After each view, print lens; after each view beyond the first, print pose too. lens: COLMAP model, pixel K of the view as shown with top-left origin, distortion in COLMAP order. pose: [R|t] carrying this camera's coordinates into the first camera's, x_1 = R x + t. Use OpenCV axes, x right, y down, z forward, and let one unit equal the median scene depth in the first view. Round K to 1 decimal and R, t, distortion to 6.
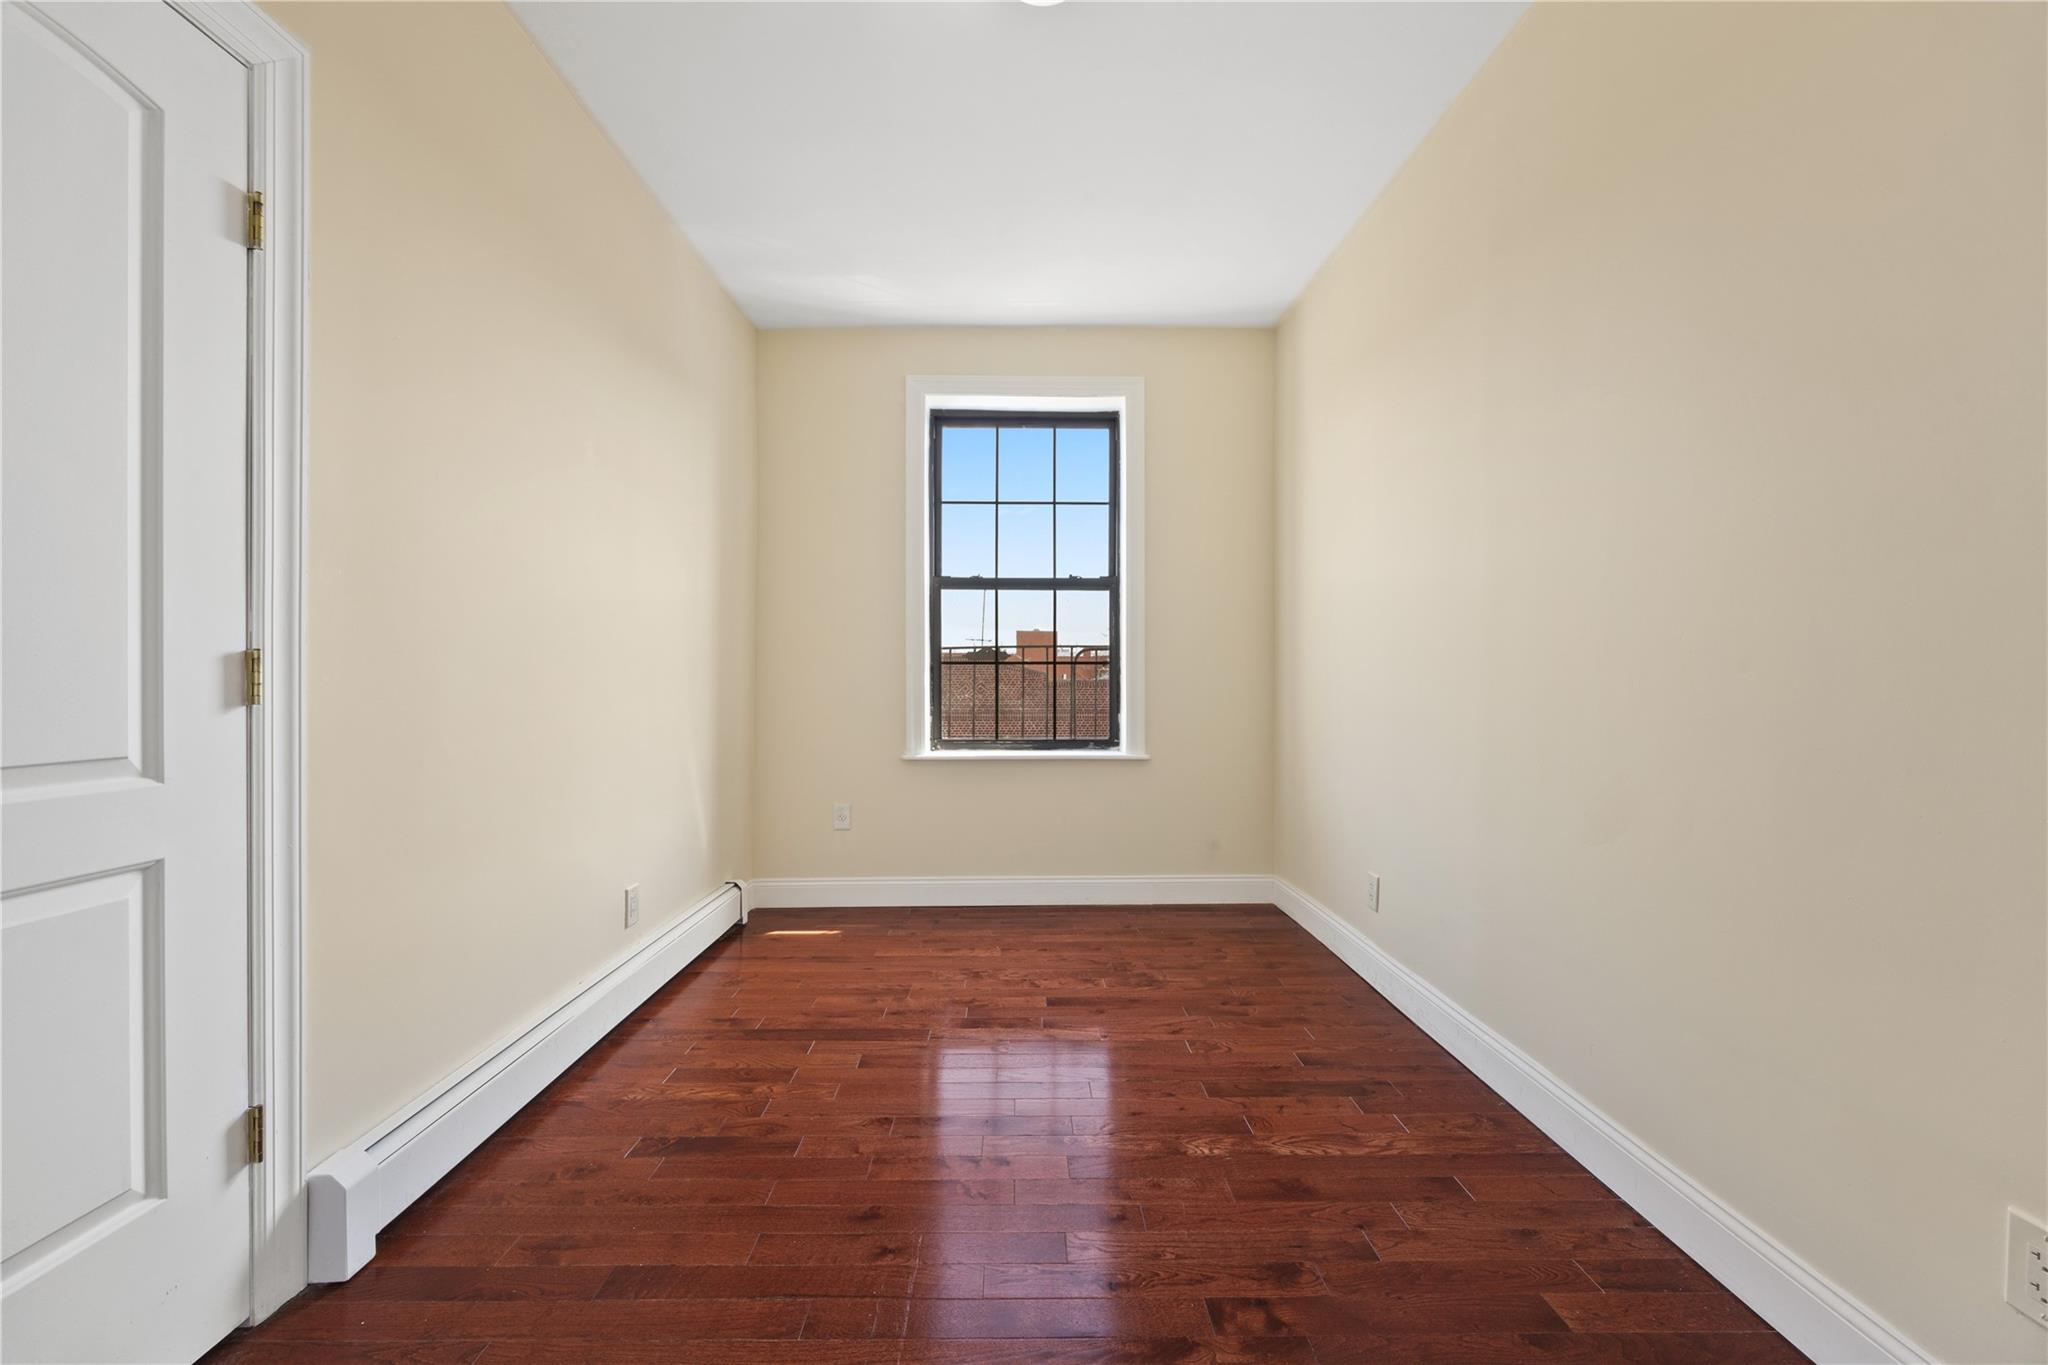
lens RADIAL K [[628.3, 0, 1017.6], [0, 628.3, 670.2], [0, 0, 1]] dist [-0.001471, -0.000001]
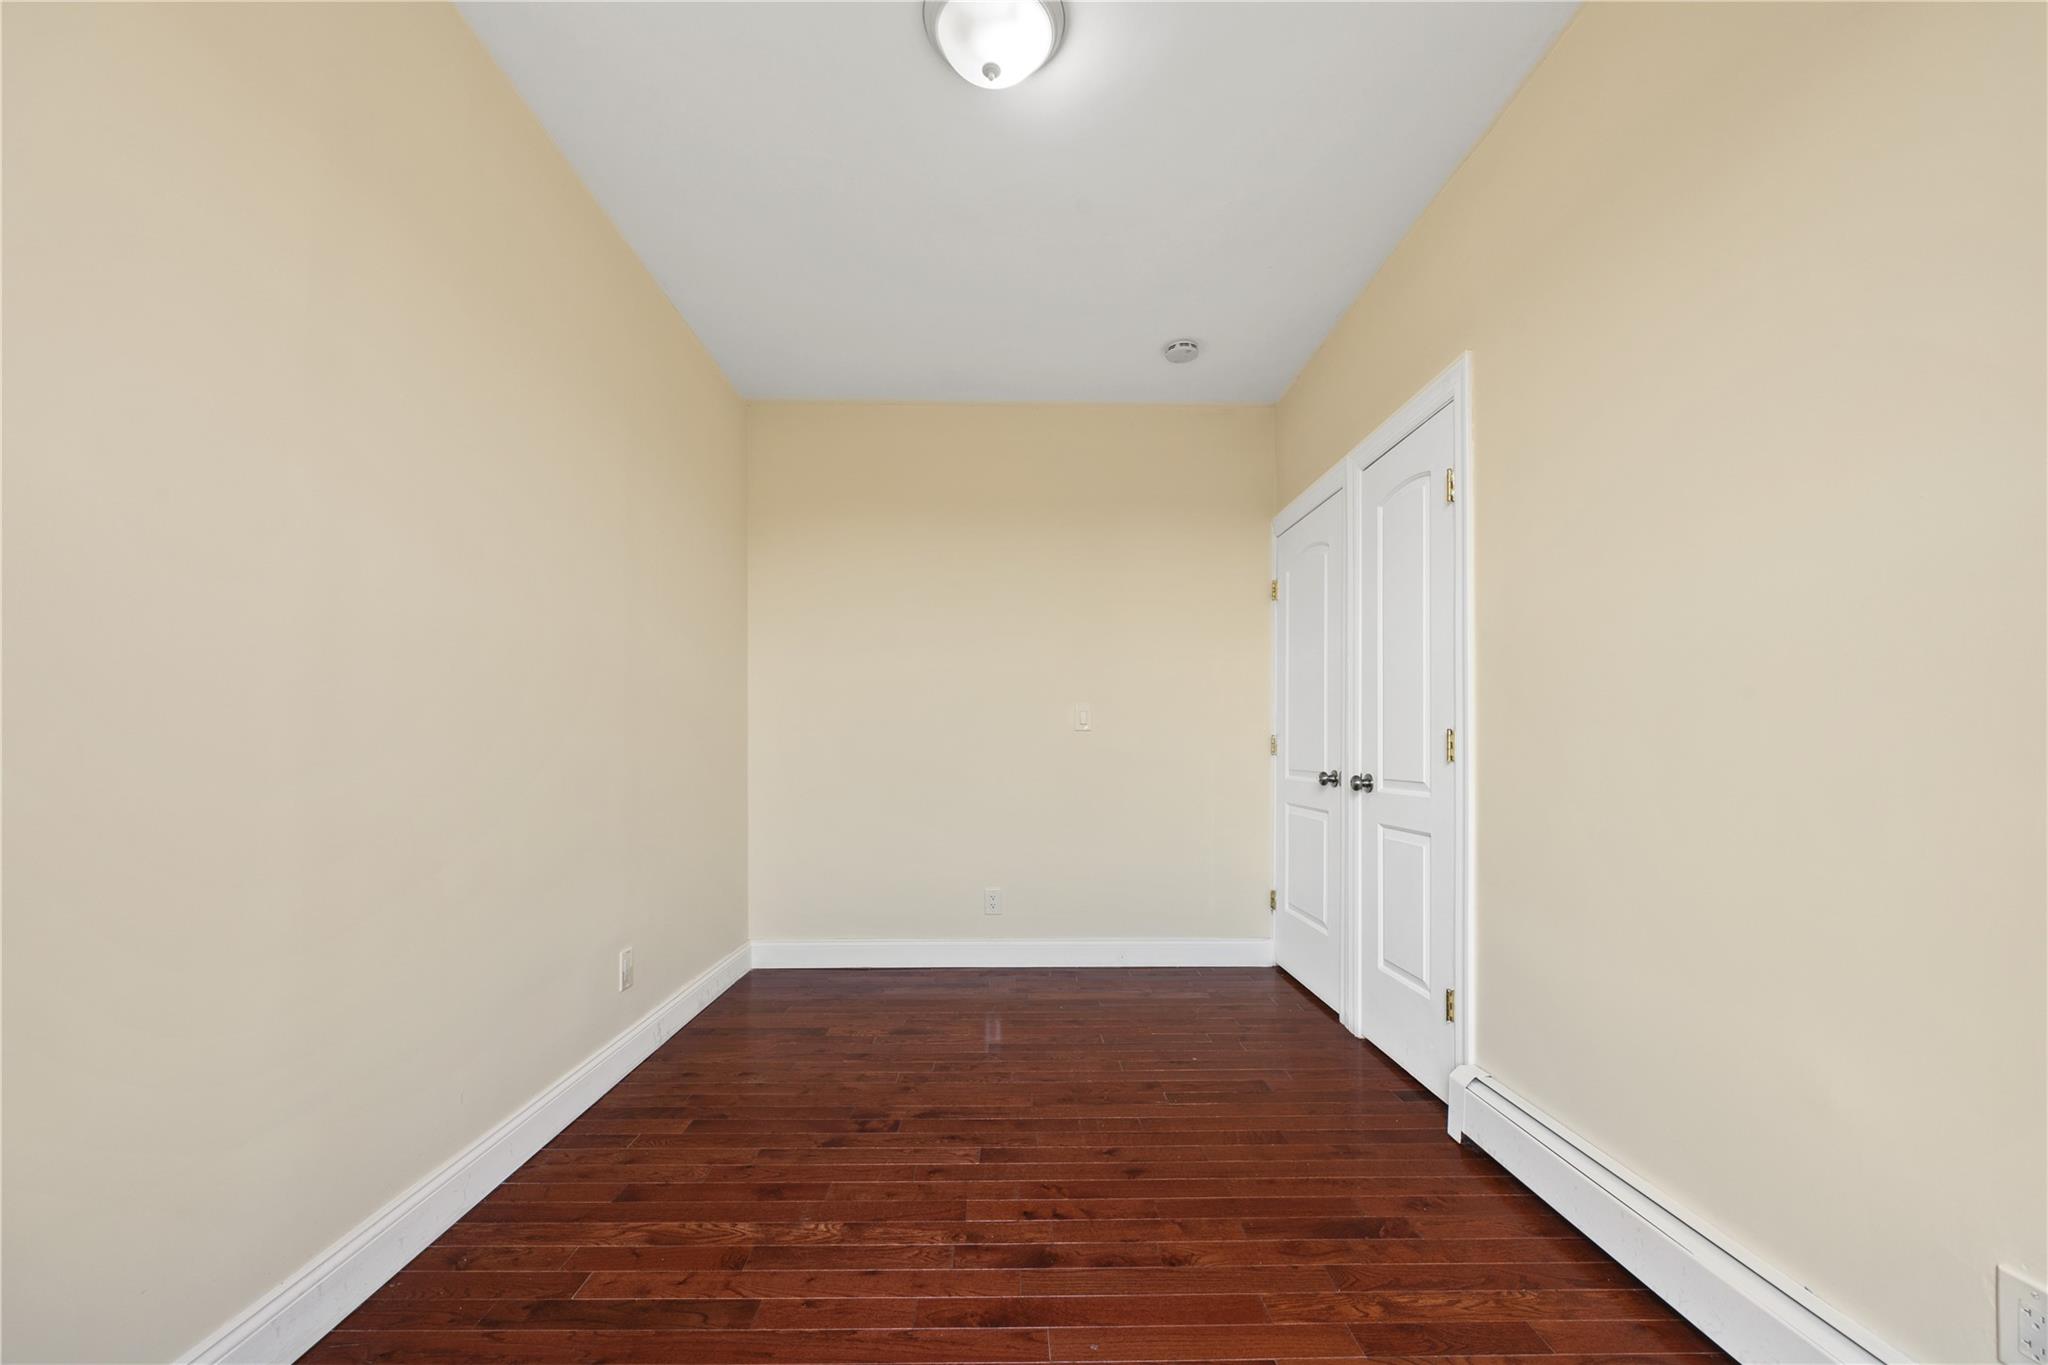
lens RADIAL K [[797.4, 0, 1021.8], [0, 797.4, 746.0], [0, 0, 1]] dist [0.005439, -0.000044]
pose [[-0.999872, -0.002353, -0.015840, 0.008757], [-0.002139, 0.999907, -0.013488, 0.026475], [0.015870, -0.013453, -0.999784, 1.575742]]
